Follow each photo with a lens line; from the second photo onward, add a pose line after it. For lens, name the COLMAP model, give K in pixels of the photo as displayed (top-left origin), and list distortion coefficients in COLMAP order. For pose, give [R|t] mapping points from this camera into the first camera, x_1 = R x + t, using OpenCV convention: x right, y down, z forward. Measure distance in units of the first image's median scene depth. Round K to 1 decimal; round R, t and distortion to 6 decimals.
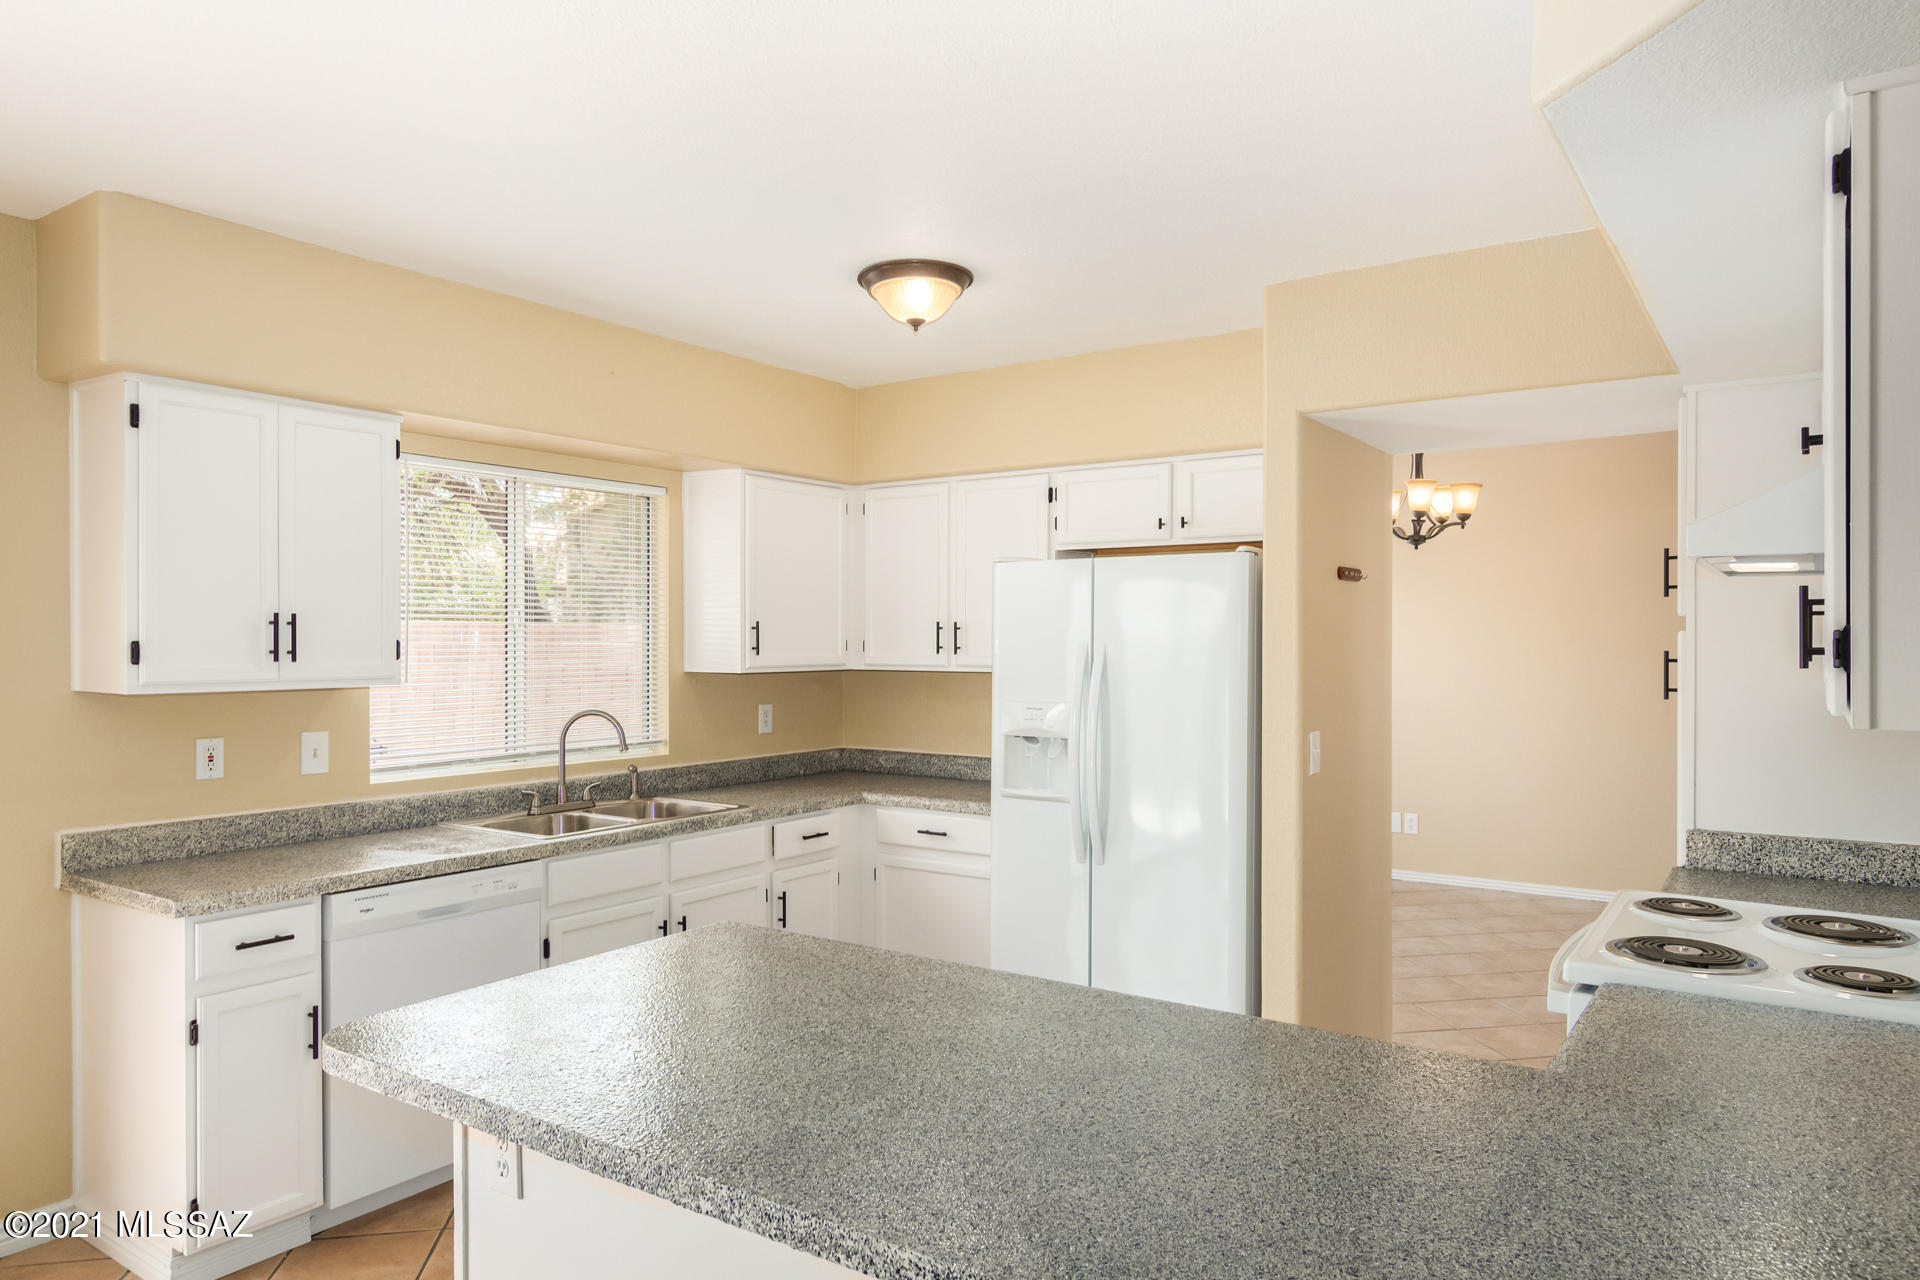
lens RADIAL K [[1221.2, 0, 962.9], [0, 1221.2, 651.0], [0, 0, 1]] dist [0.000666, 0.000812]
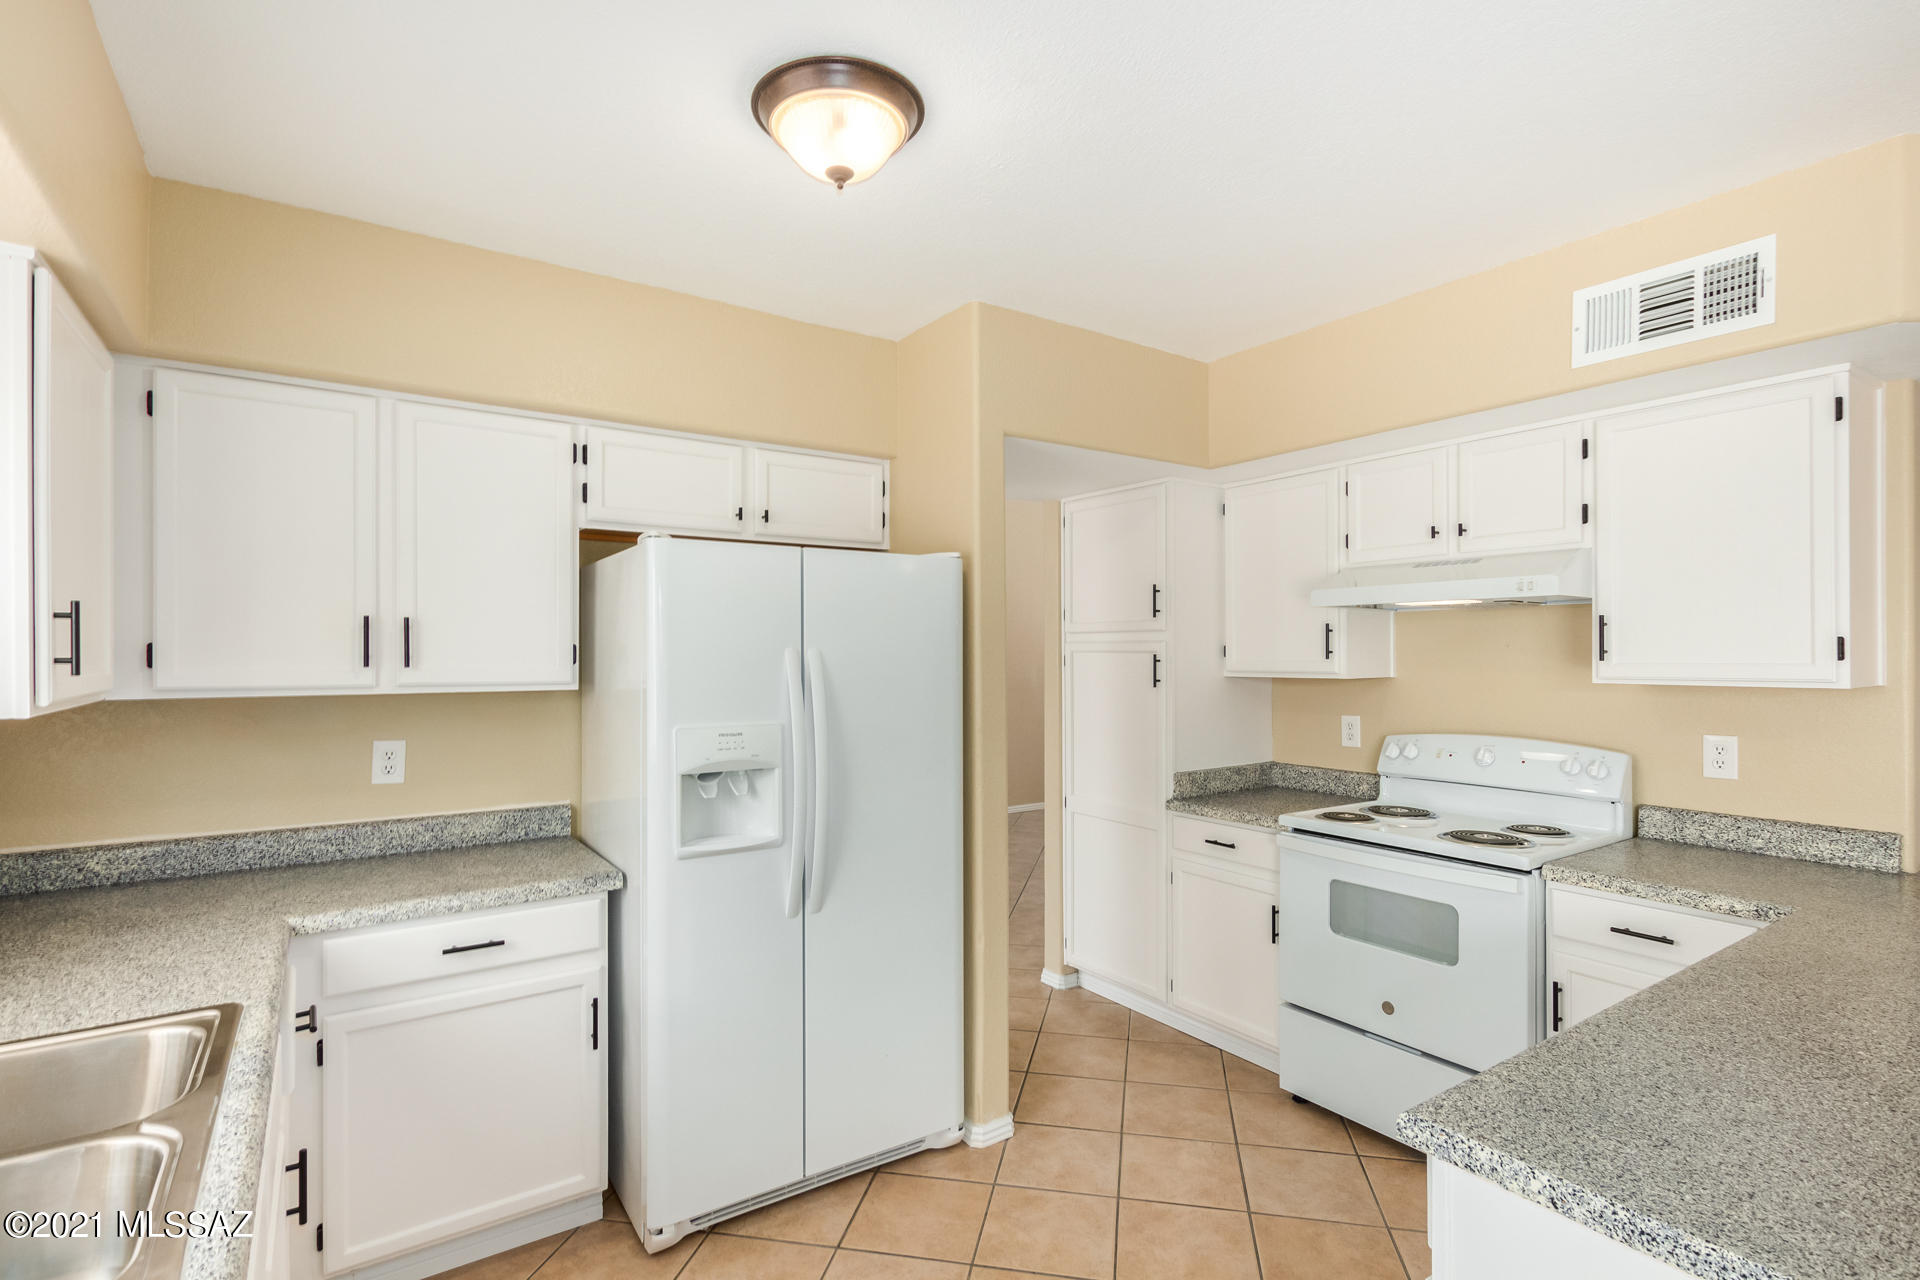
lens RADIAL K [[914.6, 0, 959.0], [0, 914.6, 652.4], [0, 0, 1]] dist [0.009305, -0.001138]
pose [[0.353033, -0.001803, 0.935609, -0.426083], [0.008473, 0.999963, -0.001269, -0.002468], [-0.935572, 0.008375, 0.353035, 0.659093]]
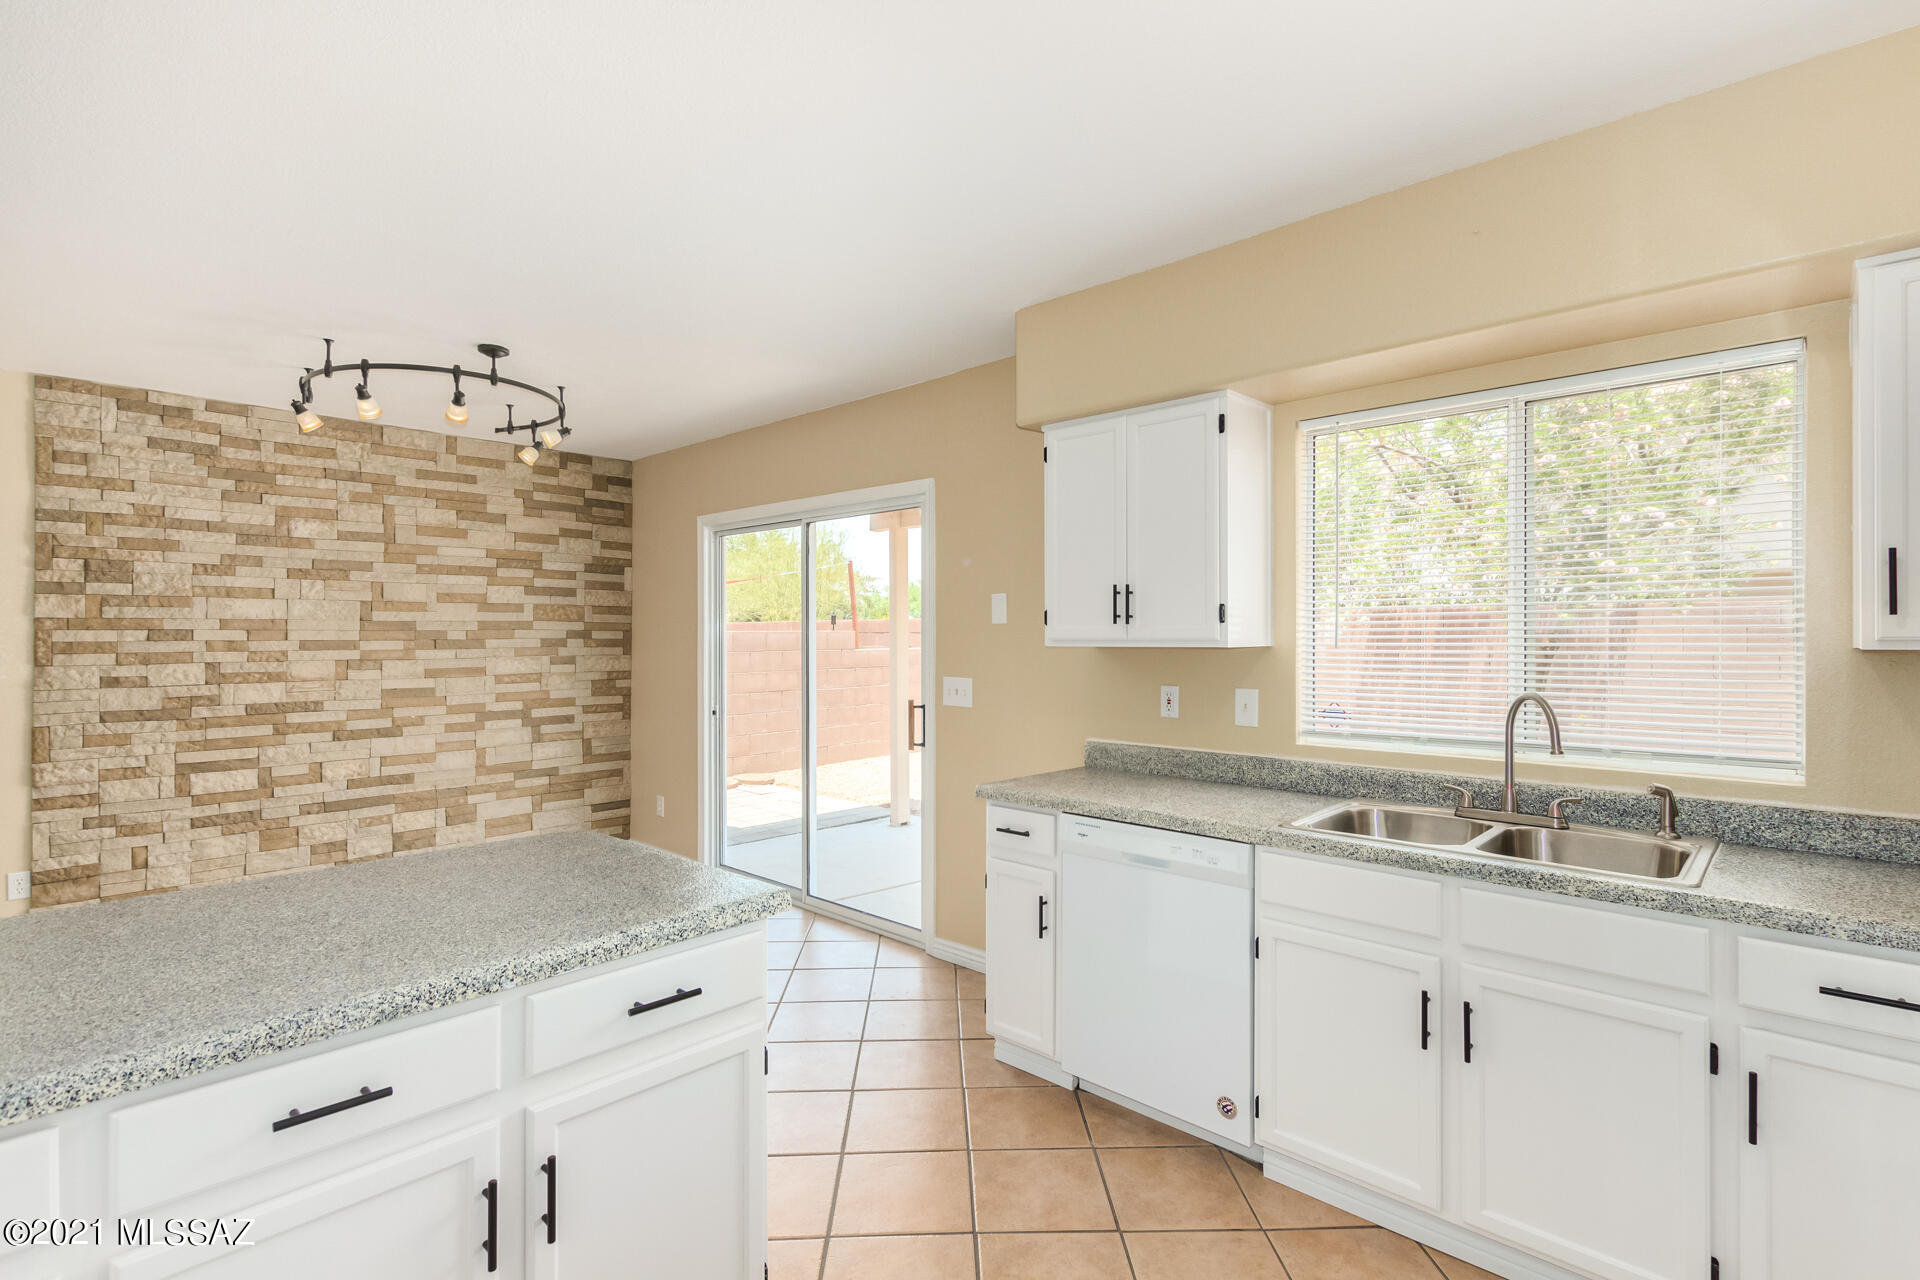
lens RADIAL K [[914.6, 0, 978.9], [0, 914.6, 637.1], [0, 0, 1]] dist [0.009305, -0.001138]
pose [[-0.136087, 0.002610, -0.990694, 0.301236], [-0.005740, 0.999978, 0.003423, 0.015401], [0.990680, 0.006152, -0.136069, 0.778272]]
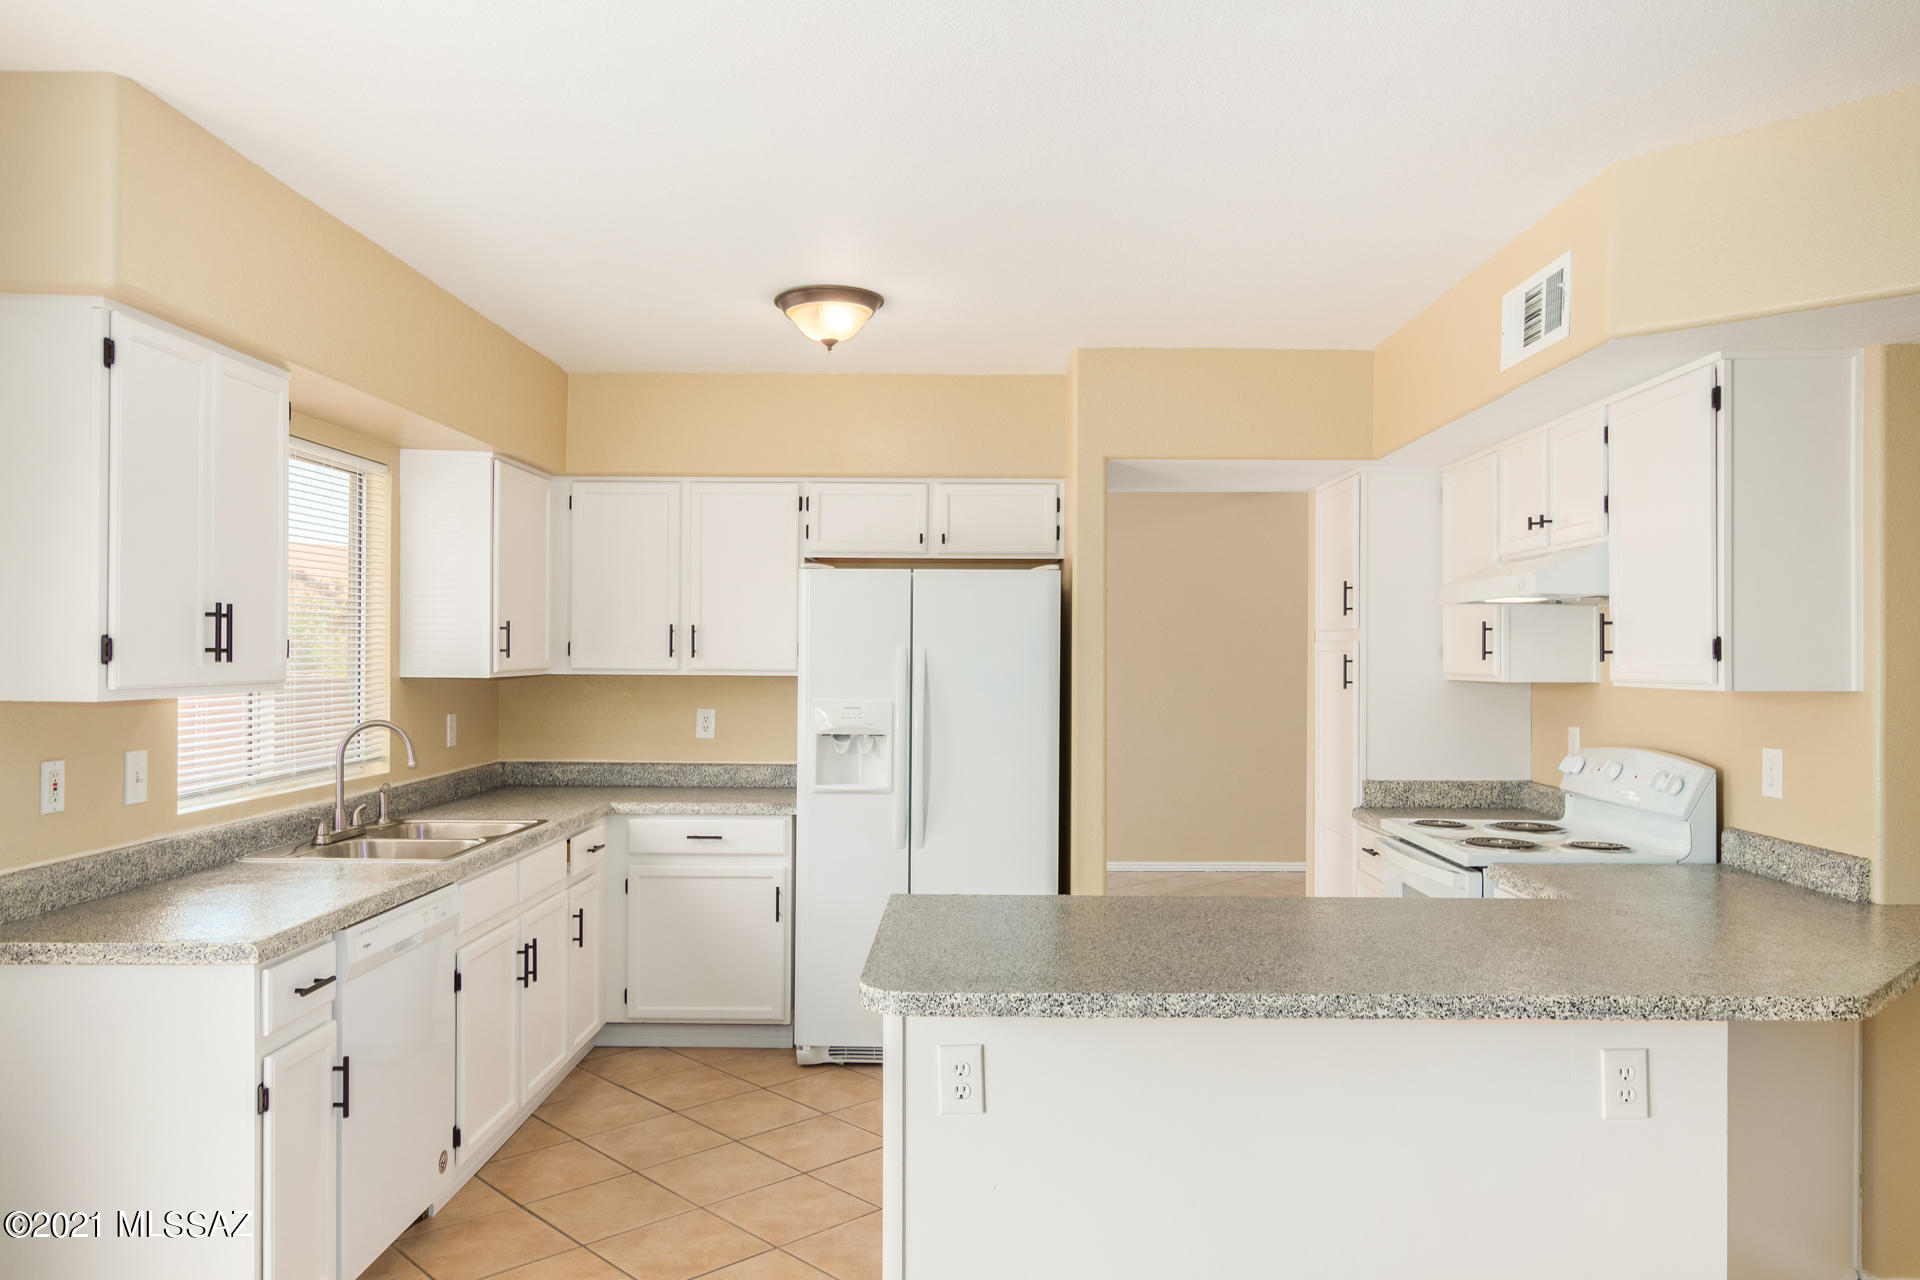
lens RADIAL K [[1350.2, 0, 967.2], [0, 1350.2, 650.9], [0, 0, 1]] dist [0.006865, -0.011128]
pose [[0.830382, 0.004750, 0.557174, -0.511475], [-0.000631, 0.999971, -0.007585, 0.006310], [-0.557194, 0.005947, 0.830361, -0.034313]]
